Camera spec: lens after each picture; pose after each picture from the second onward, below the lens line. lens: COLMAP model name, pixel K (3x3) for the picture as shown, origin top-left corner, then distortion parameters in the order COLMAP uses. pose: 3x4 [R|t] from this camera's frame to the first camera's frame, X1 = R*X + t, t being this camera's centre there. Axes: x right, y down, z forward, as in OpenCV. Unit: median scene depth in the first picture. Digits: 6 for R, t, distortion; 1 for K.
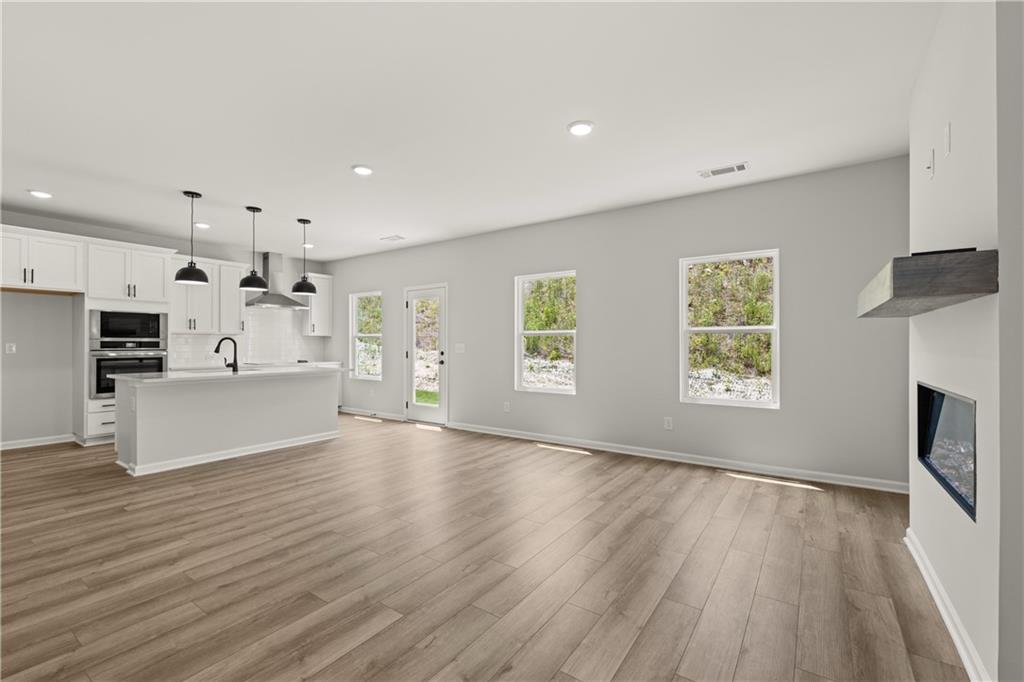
lens RADIAL K [[440.6, 0, 510.3], [0, 440.6, 344.6], [0, 0, 1]] dist [-0.002826, 0.000279]
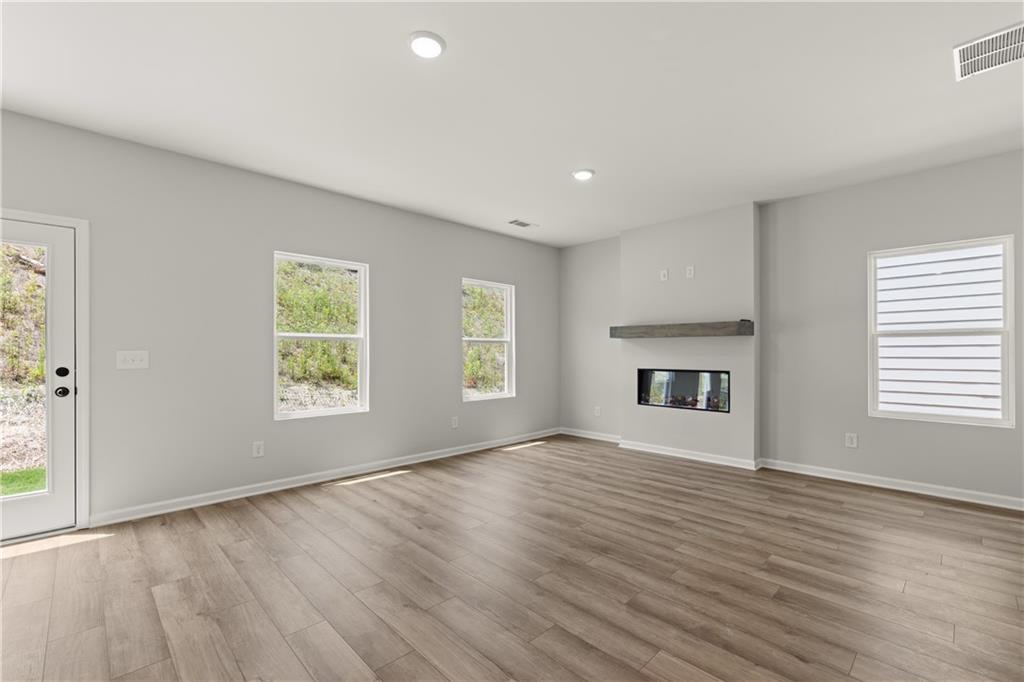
lens RADIAL K [[444.0, 0, 514.3], [0, 444.0, 352.5], [0, 0, 1]] dist [-0.002656, 0.000279]
pose [[0.182830, -0.002635, 0.983141, -0.672321], [0.000127, 0.999996, 0.002656, -0.001378], [-0.983145, -0.000361, 0.182829, 0.599960]]
